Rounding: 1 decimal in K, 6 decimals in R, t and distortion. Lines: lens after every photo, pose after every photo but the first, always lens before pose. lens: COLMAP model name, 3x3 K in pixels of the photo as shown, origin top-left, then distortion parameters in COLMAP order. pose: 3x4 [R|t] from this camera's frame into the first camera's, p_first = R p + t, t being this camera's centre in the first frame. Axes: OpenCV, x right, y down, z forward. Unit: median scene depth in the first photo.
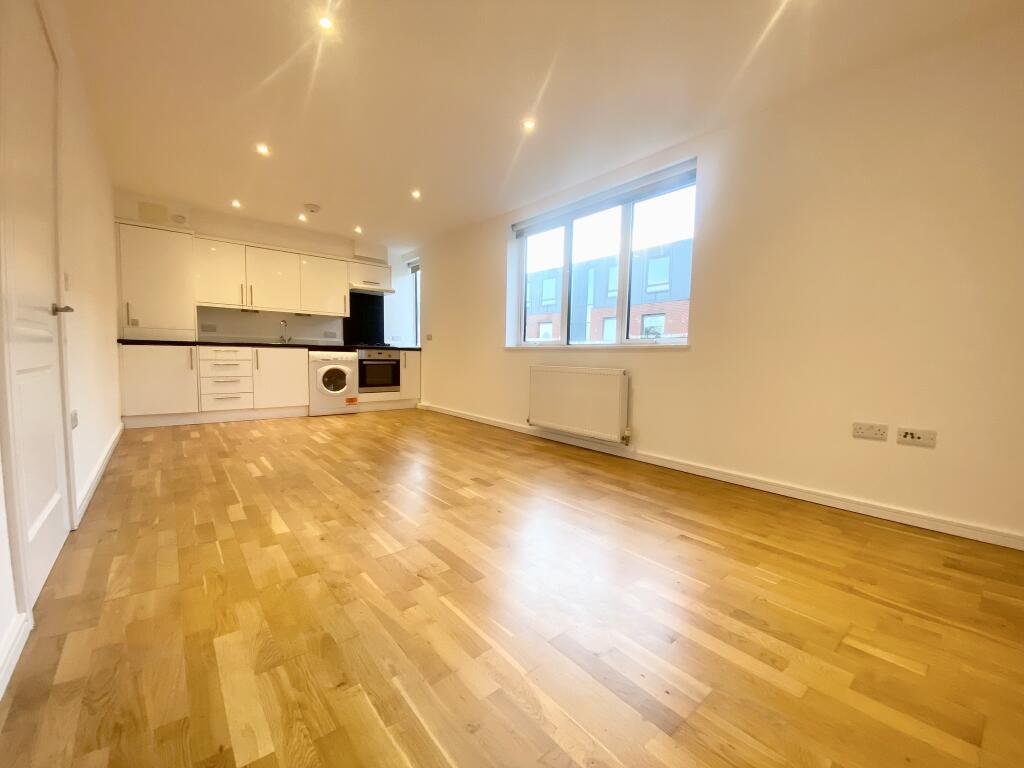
lens RADIAL K [[405.2, 0, 515.1], [0, 405.2, 383.9], [0, 0, 1]] dist [0.017235, -0.018188]
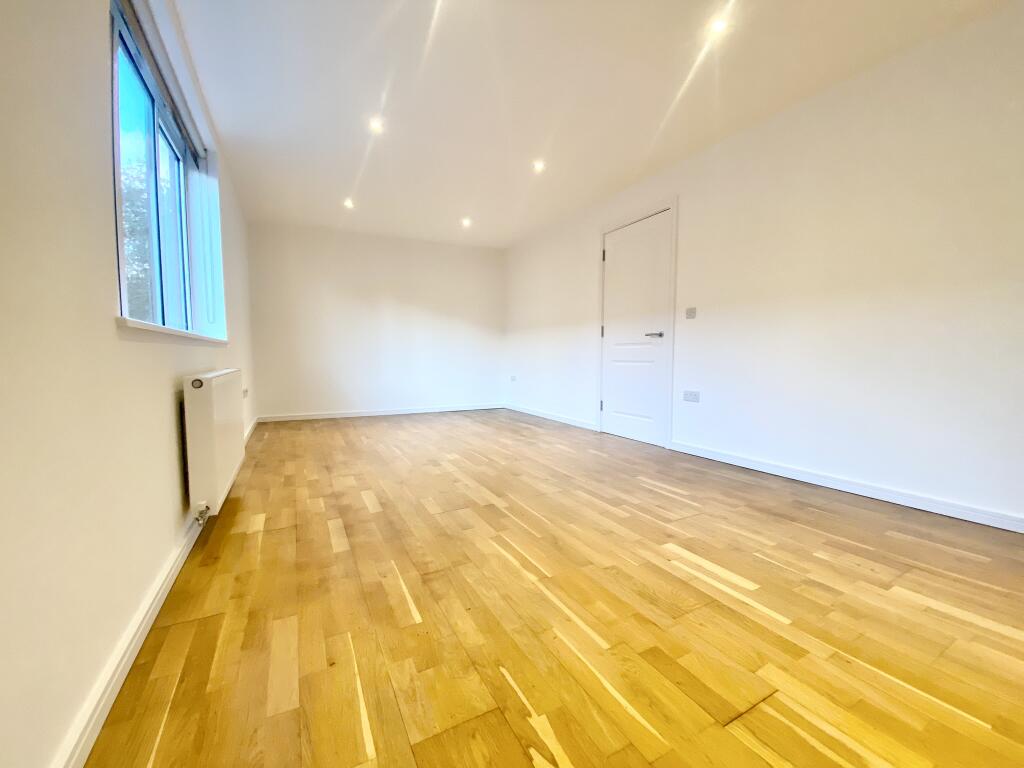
lens RADIAL K [[405.2, 0, 515.1], [0, 405.2, 383.9], [0, 0, 1]] dist [0.017235, -0.018188]
pose [[-0.978380, -0.031722, 0.204369, -0.685803], [-0.000745, 0.988701, 0.149896, -0.199856], [-0.206815, 0.146503, -0.967349, 2.602528]]
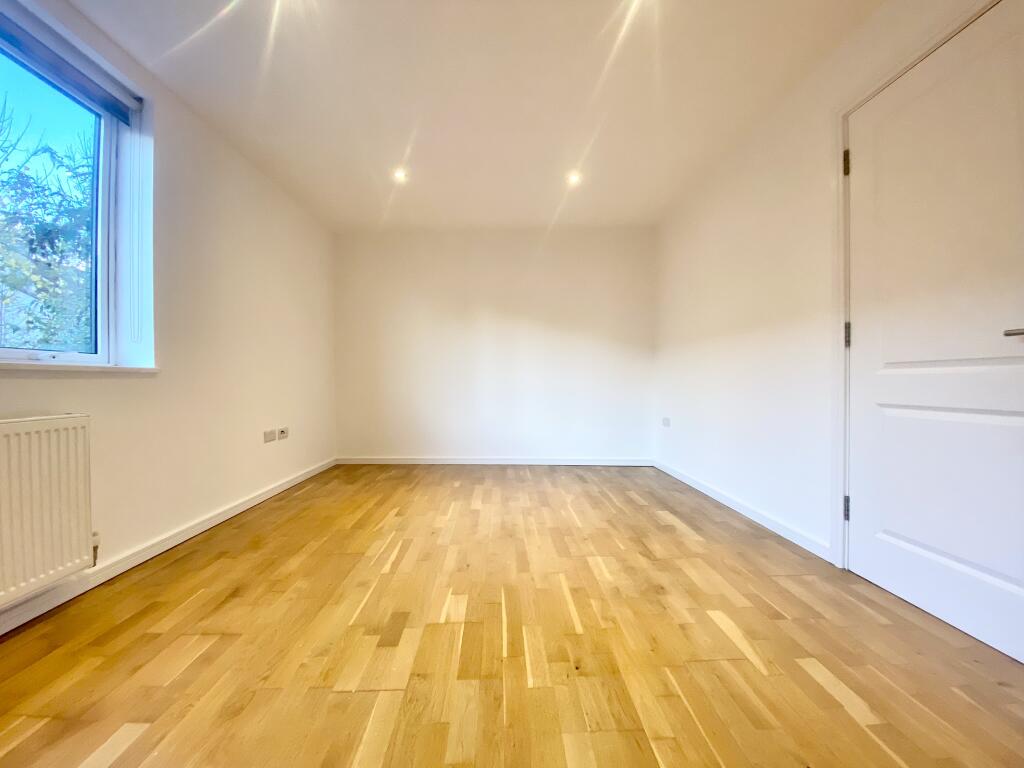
lens RADIAL K [[405.2, 0, 515.1], [0, 405.2, 383.9], [0, 0, 1]] dist [0.017235, -0.018188]
pose [[-0.787338, -0.019333, 0.616219, -0.669443], [0.034228, 0.996596, 0.074999, -0.140787], [-0.615571, 0.080141, -0.783996, 1.646171]]
